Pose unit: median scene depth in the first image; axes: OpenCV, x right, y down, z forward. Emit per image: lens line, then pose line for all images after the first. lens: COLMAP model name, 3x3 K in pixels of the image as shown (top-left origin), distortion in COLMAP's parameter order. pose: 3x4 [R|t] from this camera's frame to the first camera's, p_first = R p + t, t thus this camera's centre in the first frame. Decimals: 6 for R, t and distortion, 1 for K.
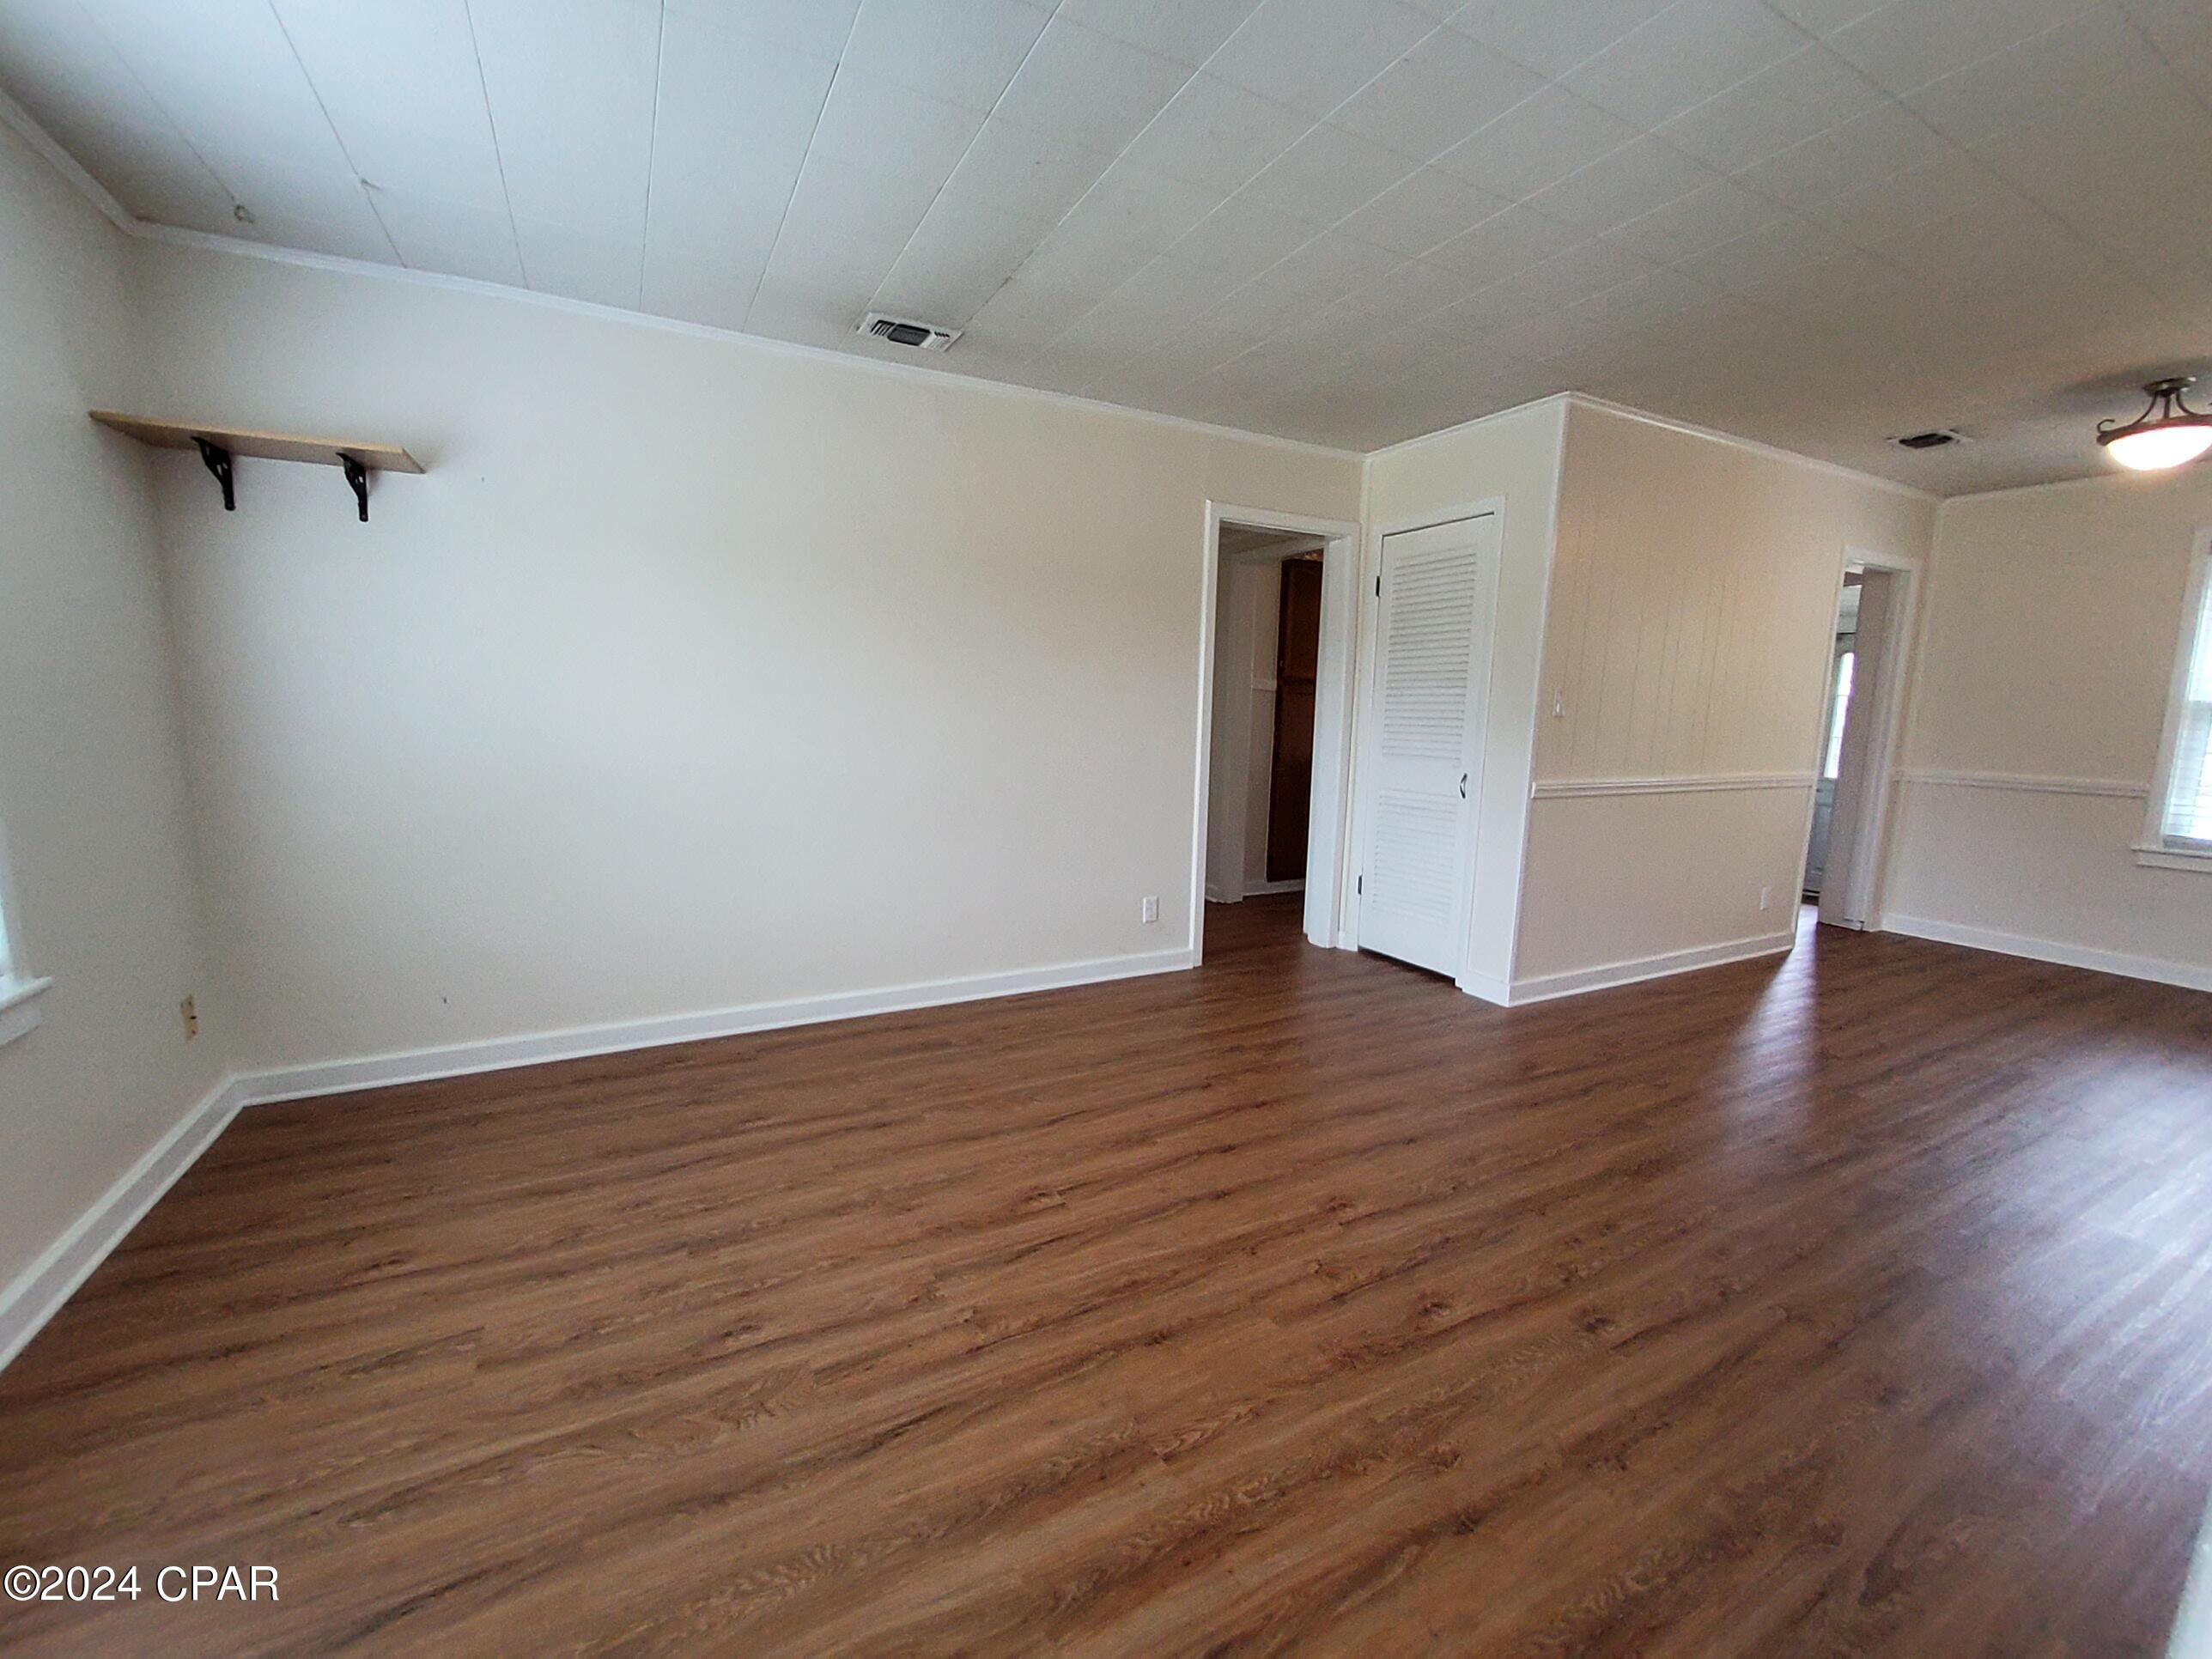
lens RADIAL K [[890.8, 0, 1106.0], [0, 890.8, 829.5], [0, 0, 1]] dist [-0.000874, -0.007474]
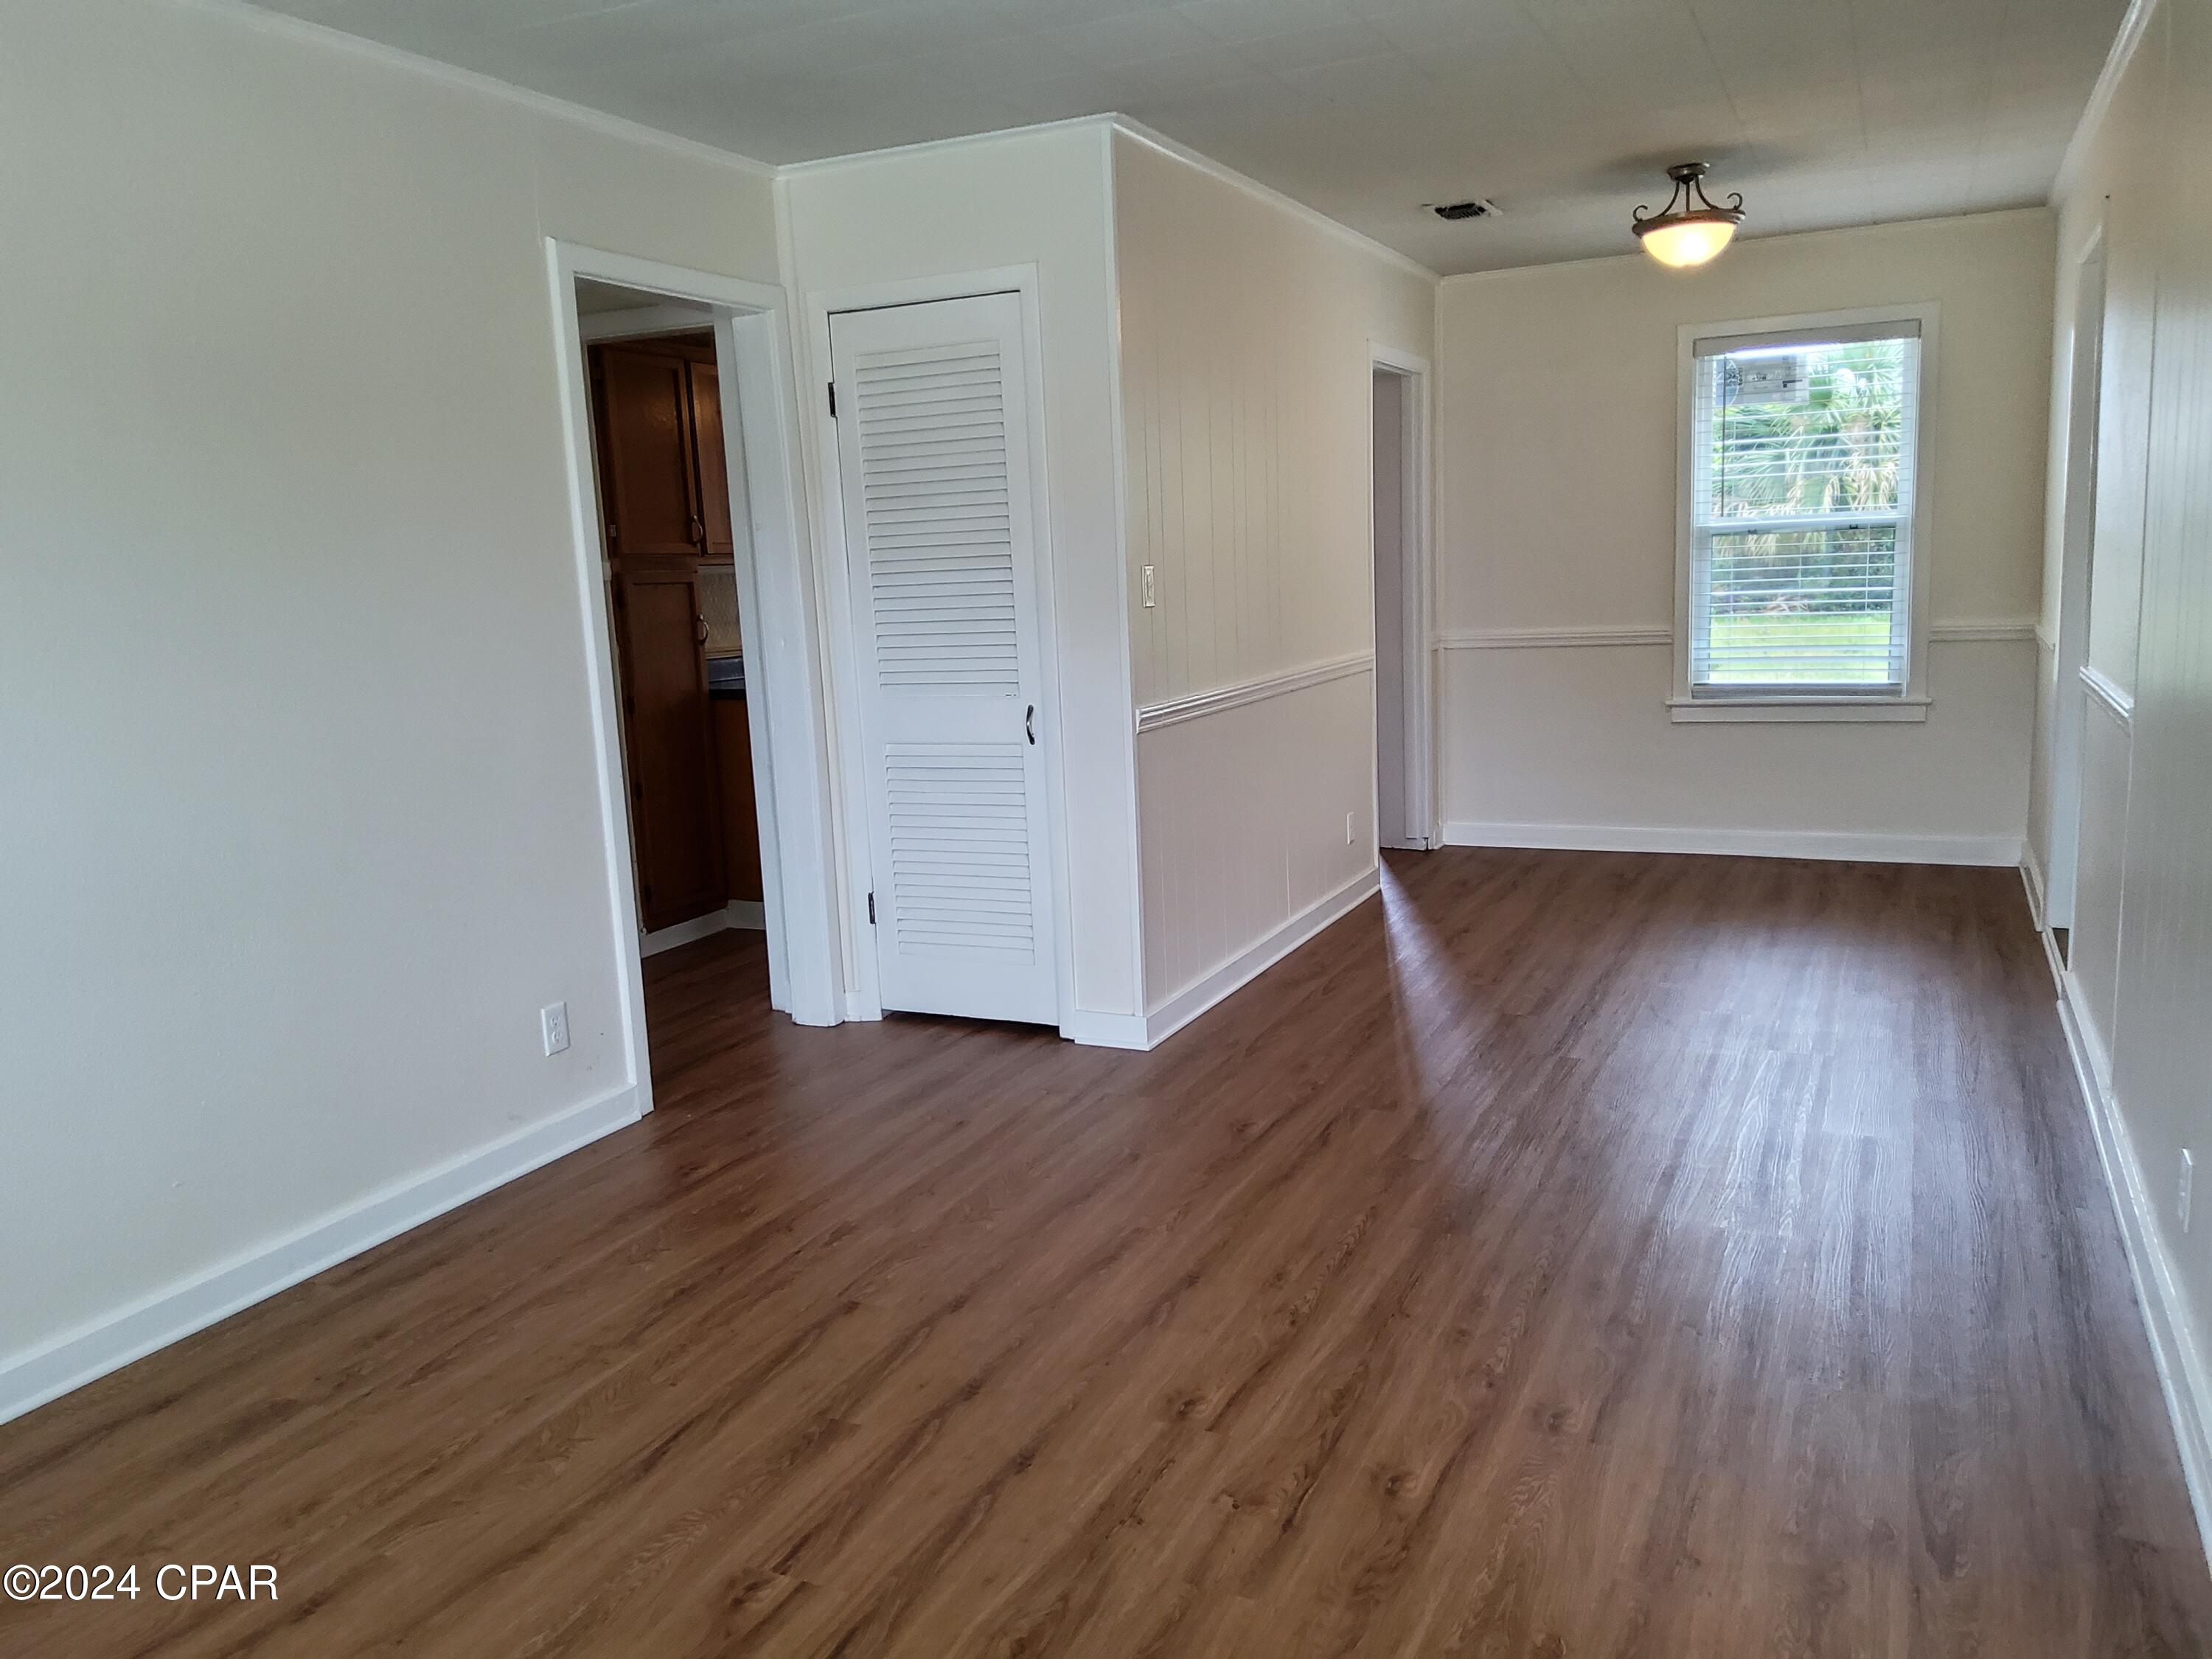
lens RADIAL K [[1639.5, 0, 1106.0], [0, 1639.5, 829.5], [0, 0, 1]] dist [0.066504, -0.122051]
pose [[0.792769, -0.152827, 0.590053, -0.280961], [0.137622, 0.987938, 0.070979, -0.056228], [-0.593783, 0.024934, 0.804239, 0.036142]]
